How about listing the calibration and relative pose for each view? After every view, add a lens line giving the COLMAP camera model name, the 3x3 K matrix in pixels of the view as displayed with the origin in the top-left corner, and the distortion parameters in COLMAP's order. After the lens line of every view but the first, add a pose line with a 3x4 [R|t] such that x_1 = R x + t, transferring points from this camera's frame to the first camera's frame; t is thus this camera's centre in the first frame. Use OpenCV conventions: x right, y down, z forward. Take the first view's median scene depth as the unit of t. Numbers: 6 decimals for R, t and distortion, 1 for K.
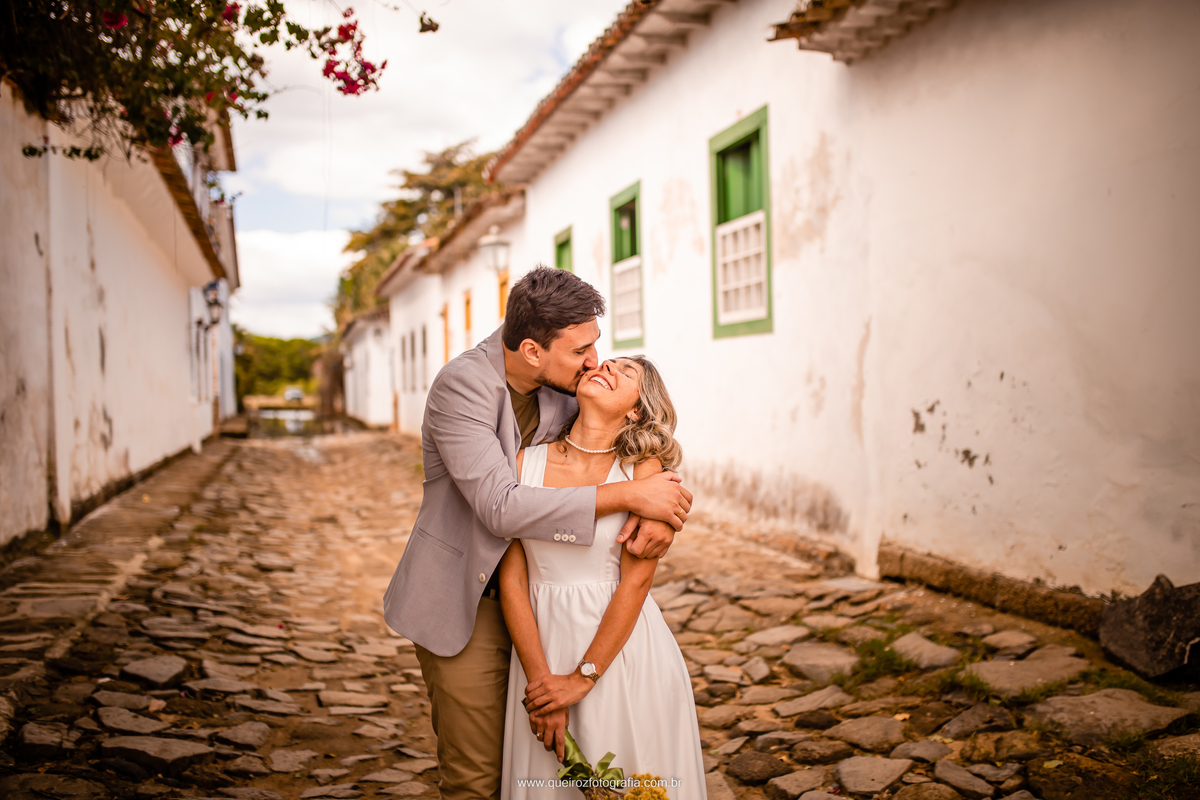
lens RADIAL K [[1146.5, 0, 600.0], [0, 1146.5, 400.0], [0, 0, 1]] dist [-0.063748, 0.102130]
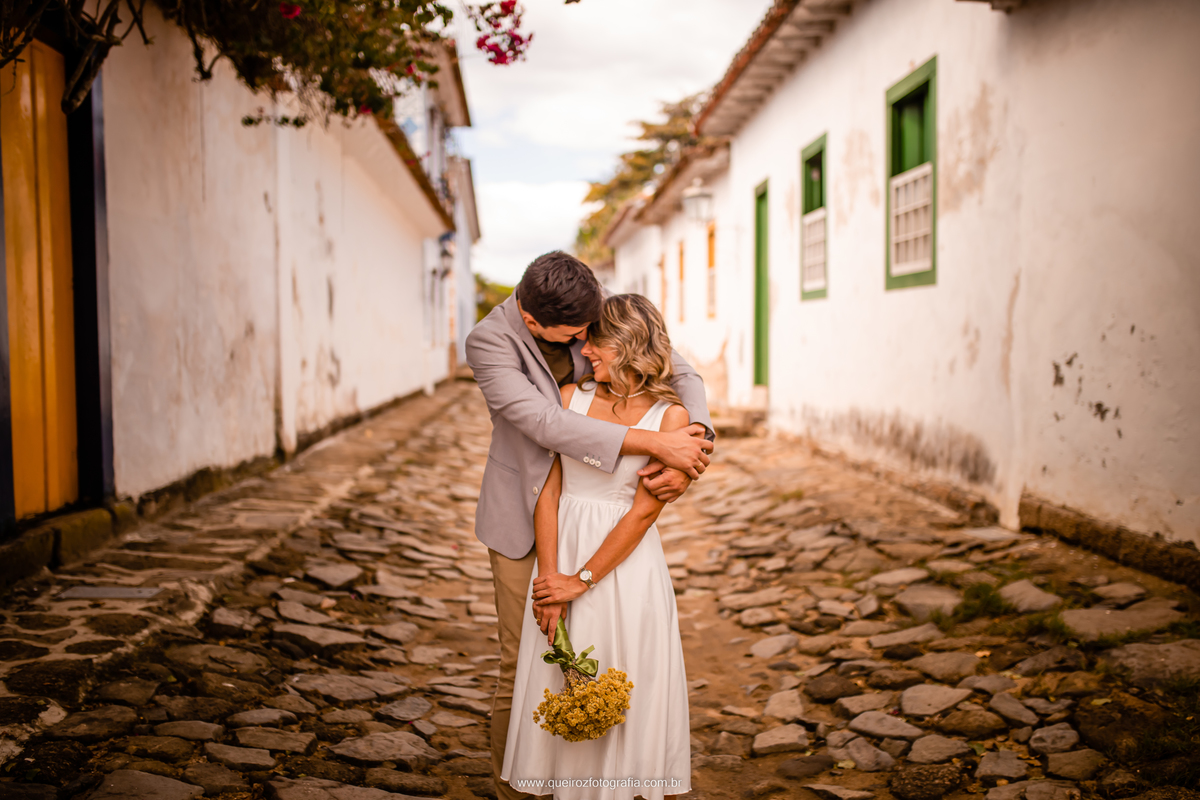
lens RADIAL K [[1146.5, 0, 600.0], [0, 1146.5, 400.0], [0, 0, 1]] dist [-0.063748, 0.102130]
pose [[0.978304, 0.025295, -0.205623, 0.085736], [-0.016417, 0.998862, 0.044768, 0.003142], [0.206521, -0.040421, 0.977607, -0.055095]]
